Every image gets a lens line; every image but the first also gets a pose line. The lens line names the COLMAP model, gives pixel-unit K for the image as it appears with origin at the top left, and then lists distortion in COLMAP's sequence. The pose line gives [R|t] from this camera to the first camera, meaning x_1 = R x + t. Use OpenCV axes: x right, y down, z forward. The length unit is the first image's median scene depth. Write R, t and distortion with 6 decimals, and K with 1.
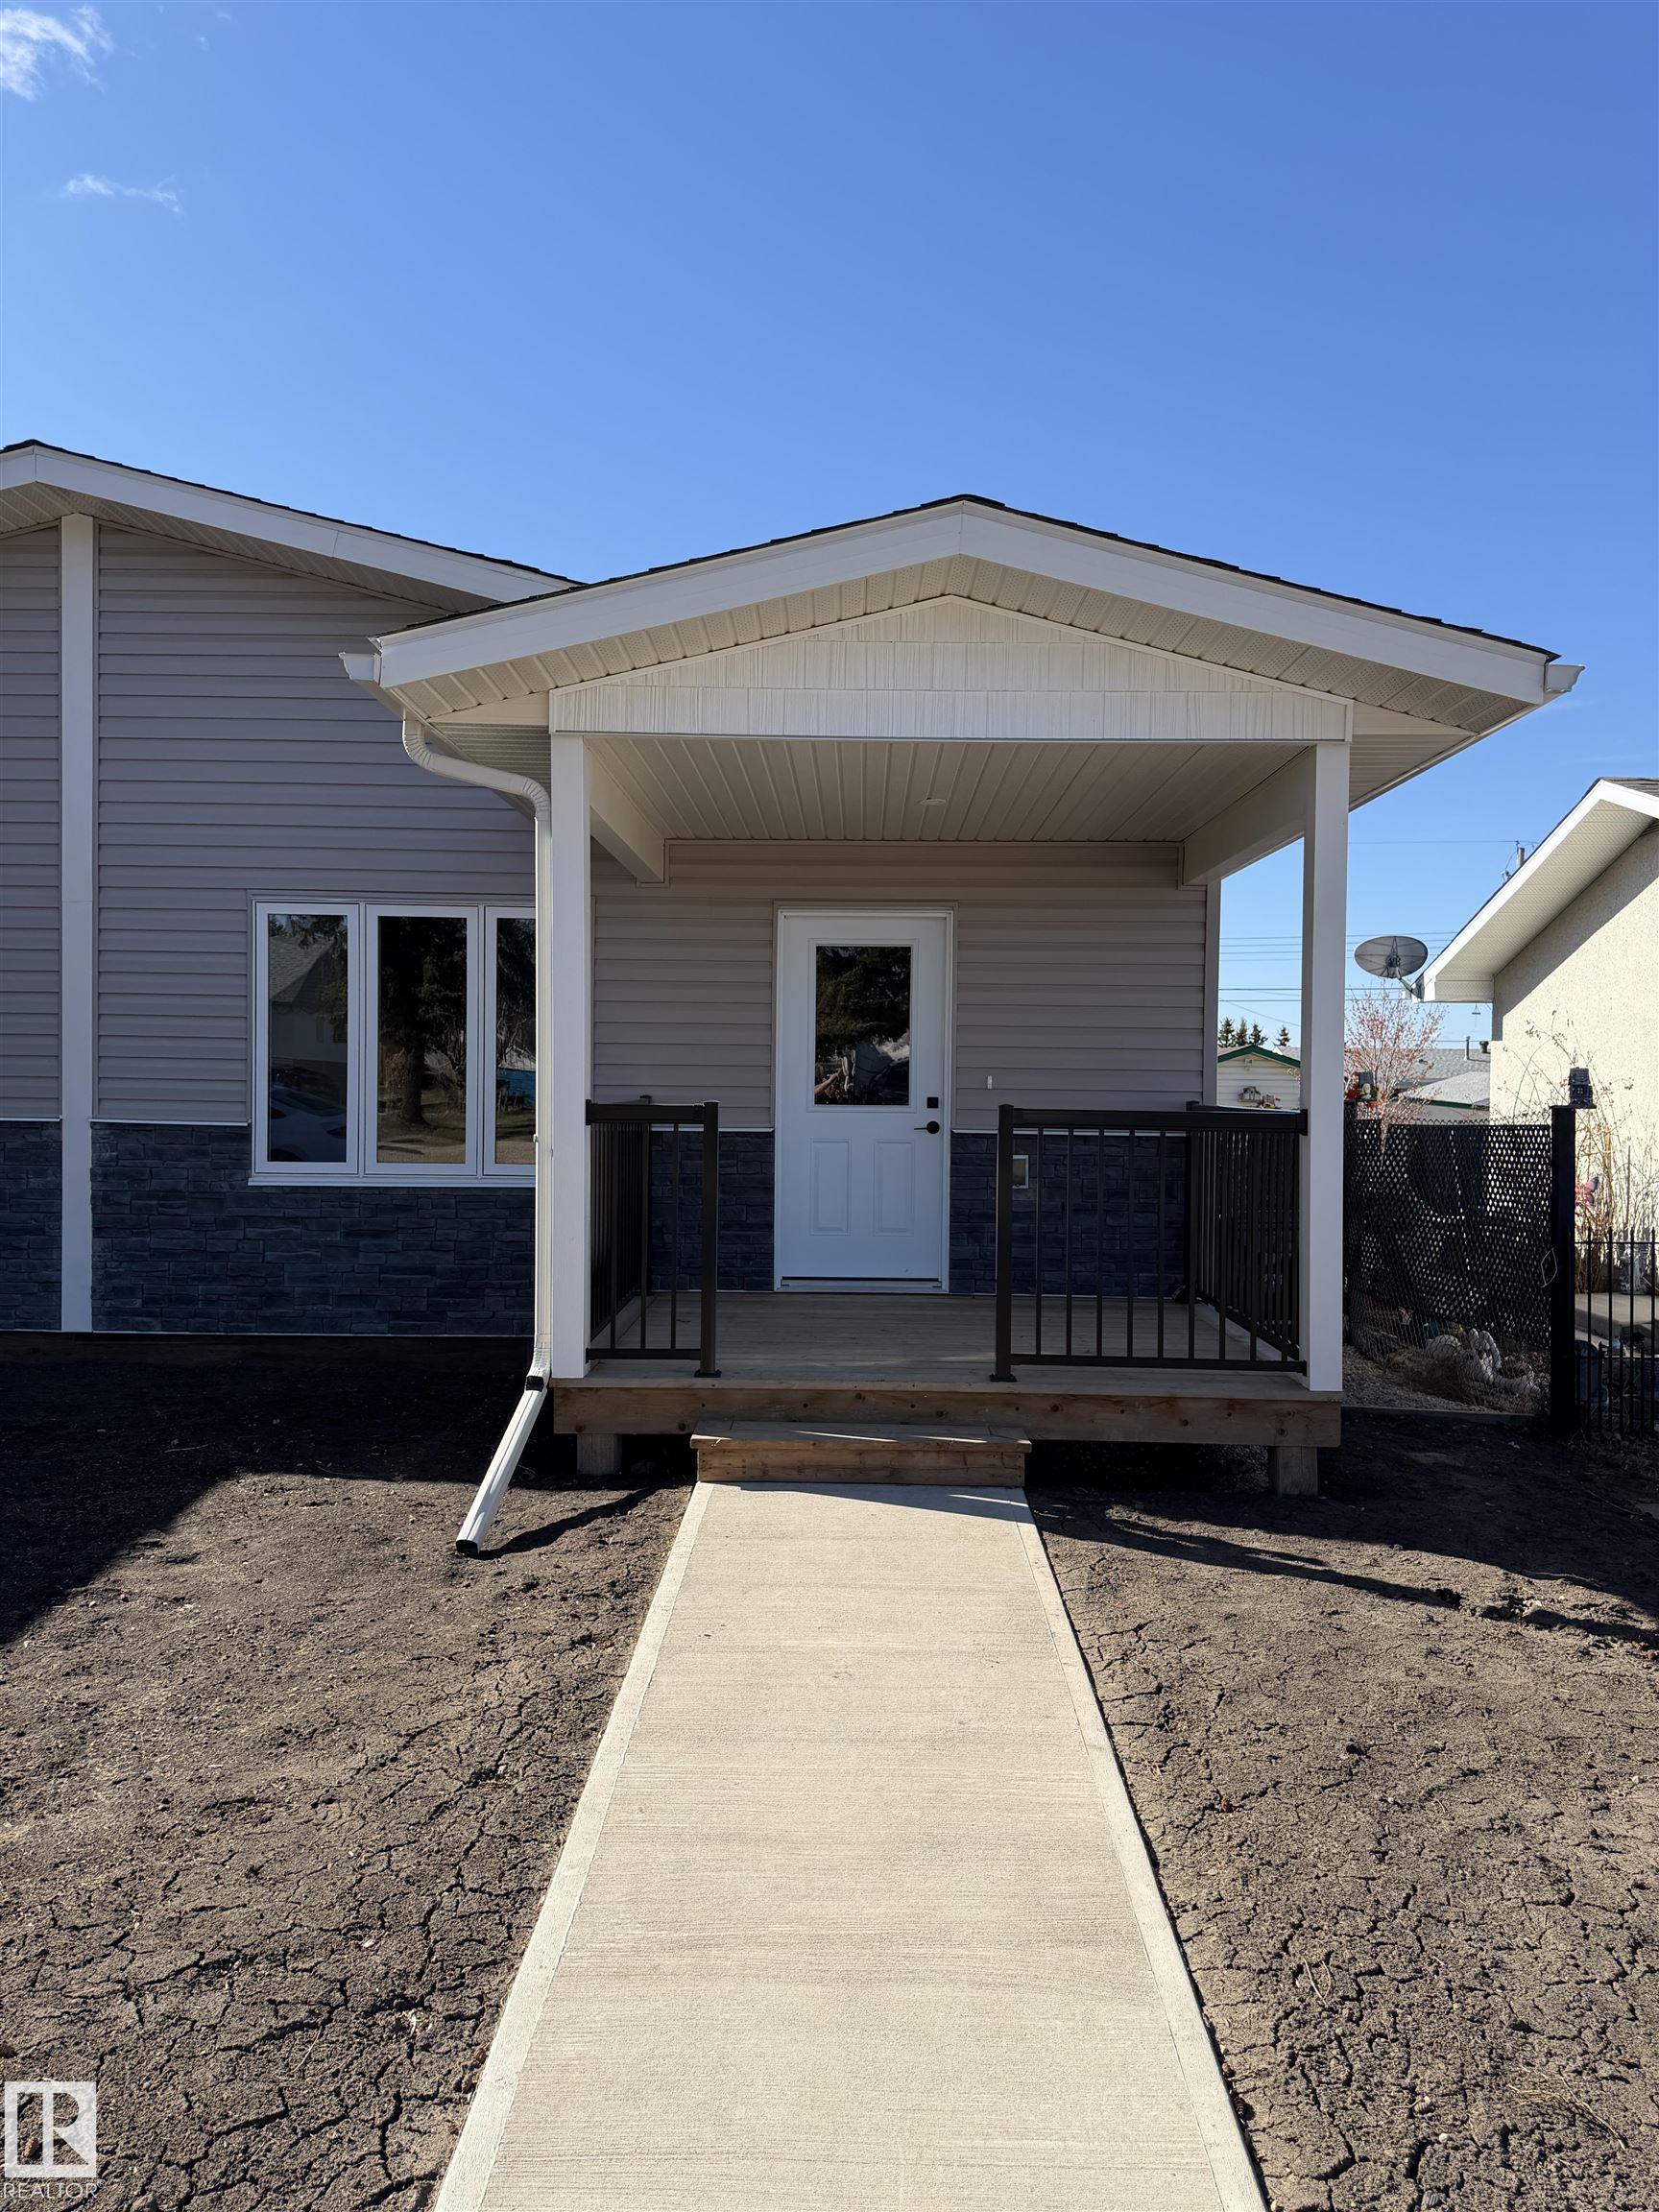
lens RADIAL K [[1560.8, 0, 823.8], [0, 1560.8, 1104.0], [0, 0, 1]] dist [0.122234, -0.216957]
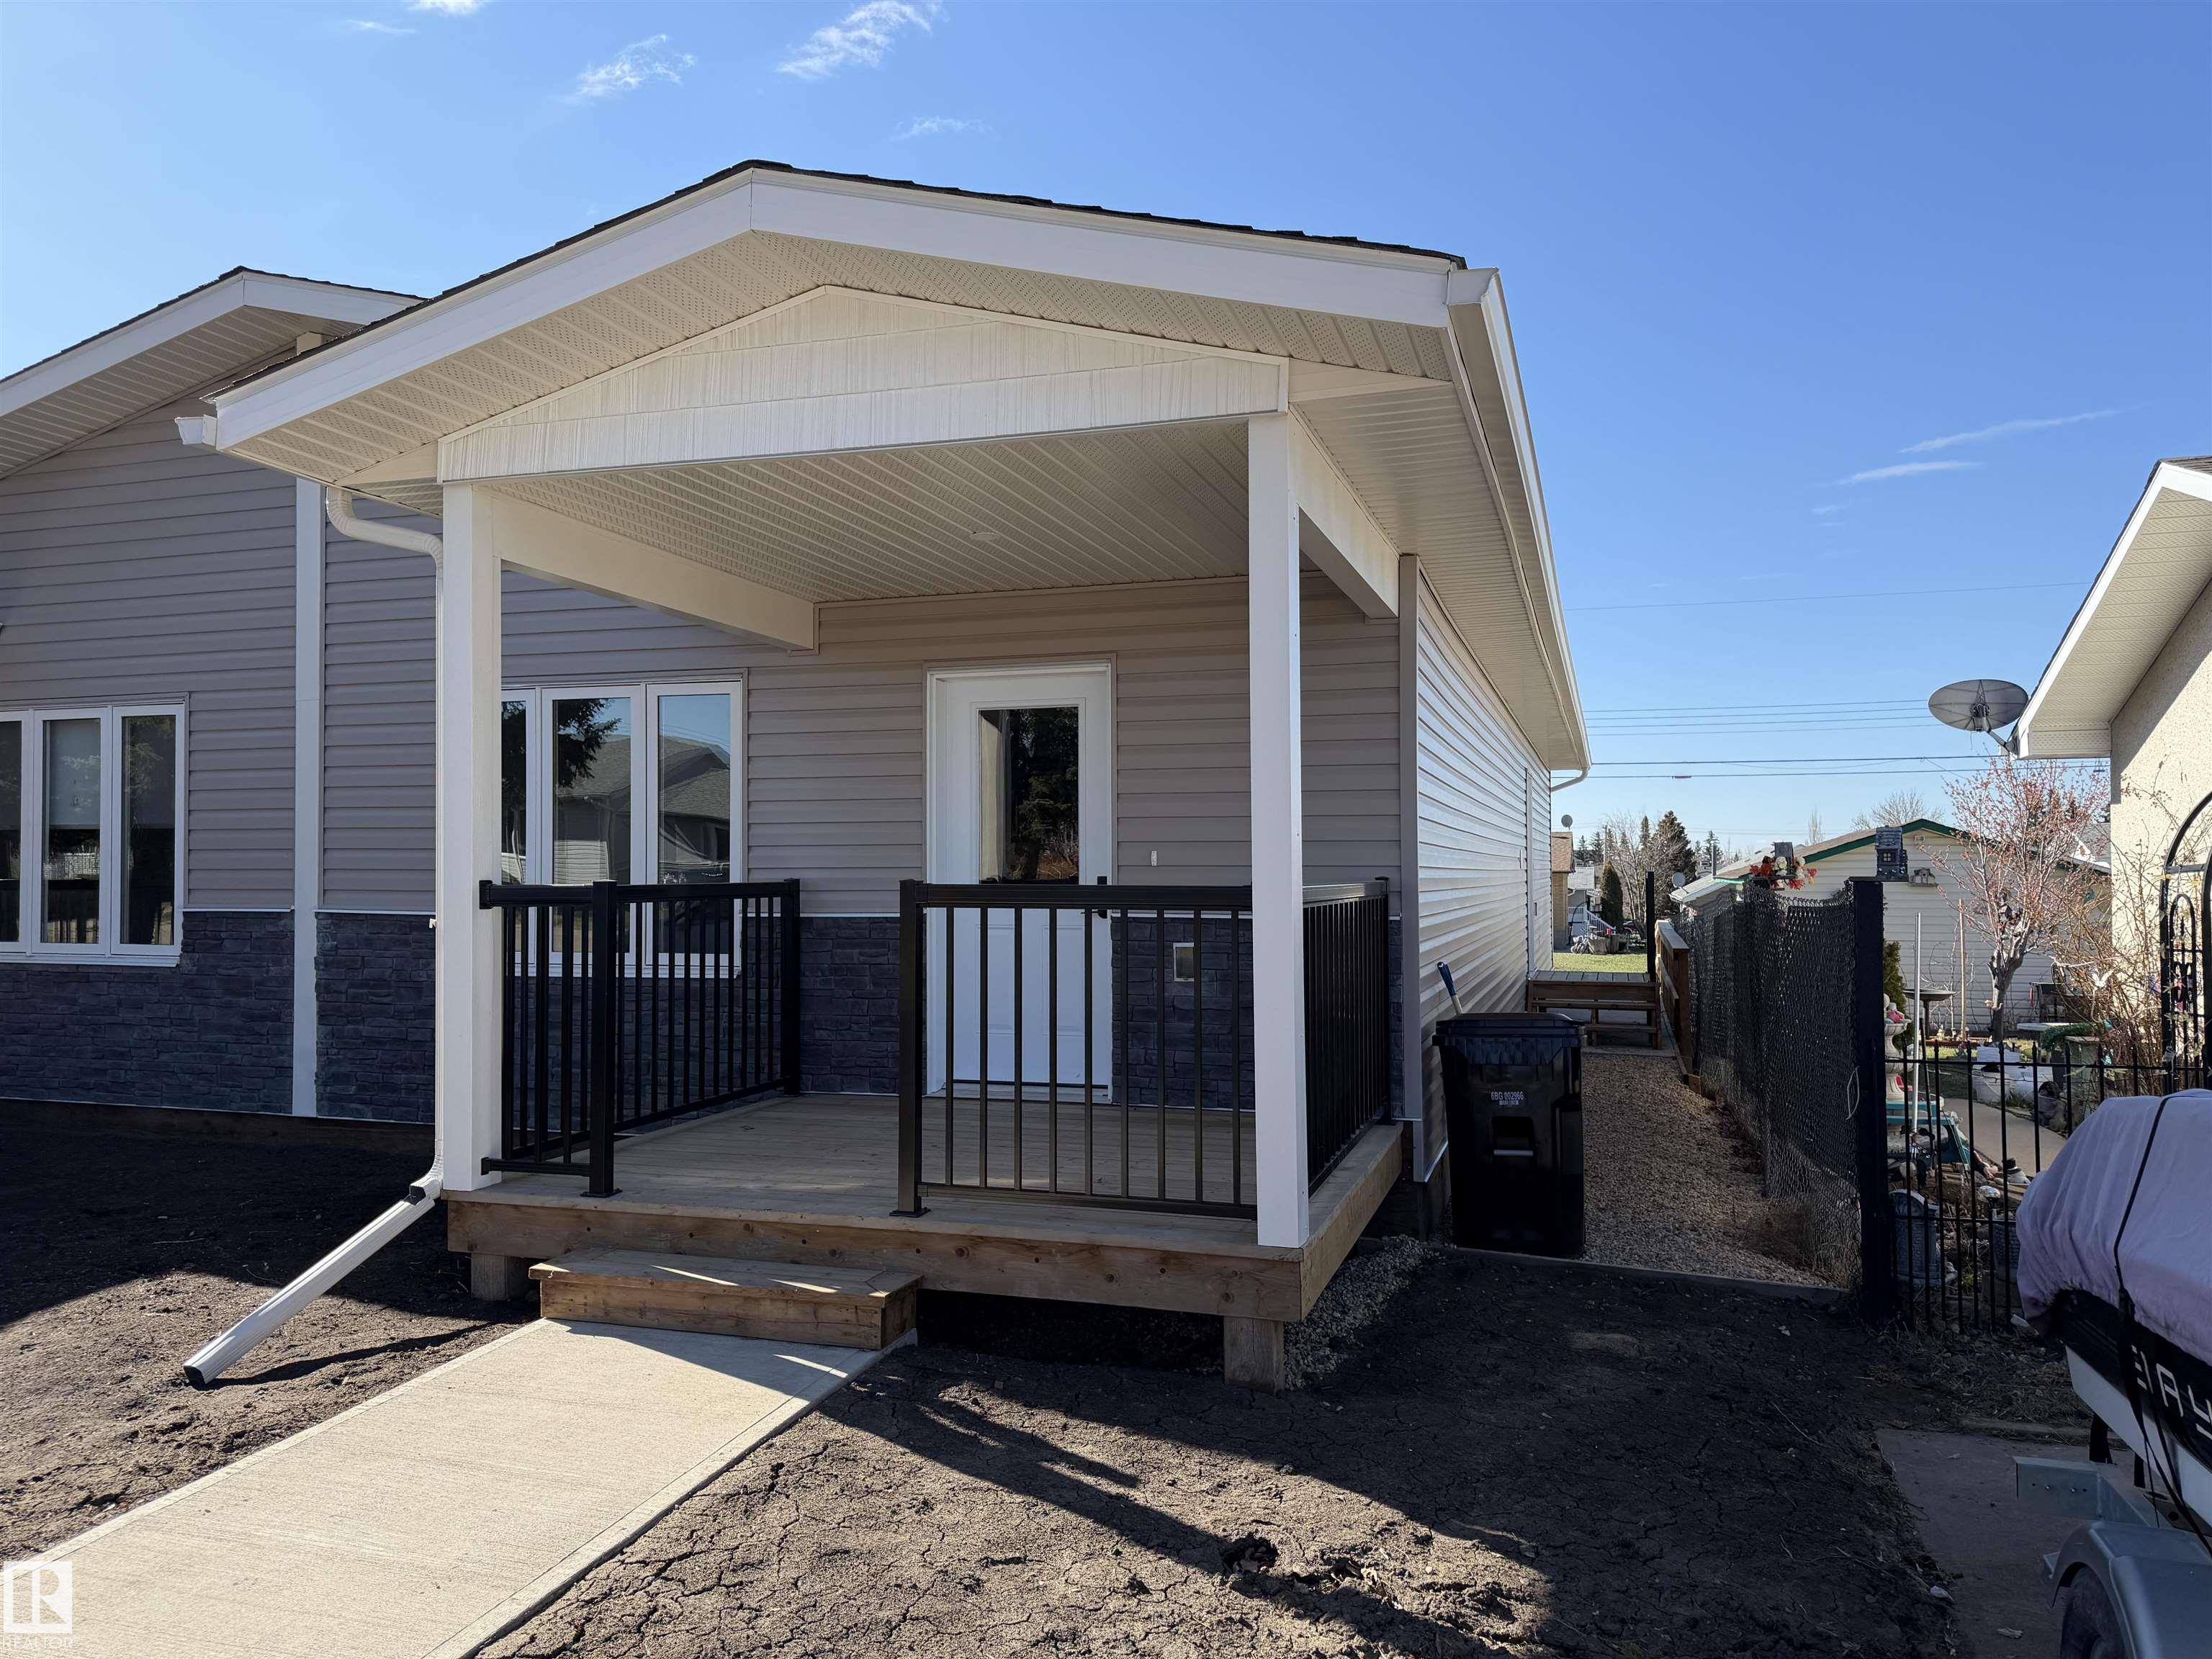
lens RADIAL K [[1567.7, 0, 1093.5], [0, 1567.7, 824.3], [0, 0, 1]] dist [0.037730, -0.042835]
pose [[0.954272, -0.023446, -0.298019, 0.330338], [0.009179, 0.998748, -0.049181, 0.009460], [0.298799, 0.044197, 0.953292, 0.169783]]
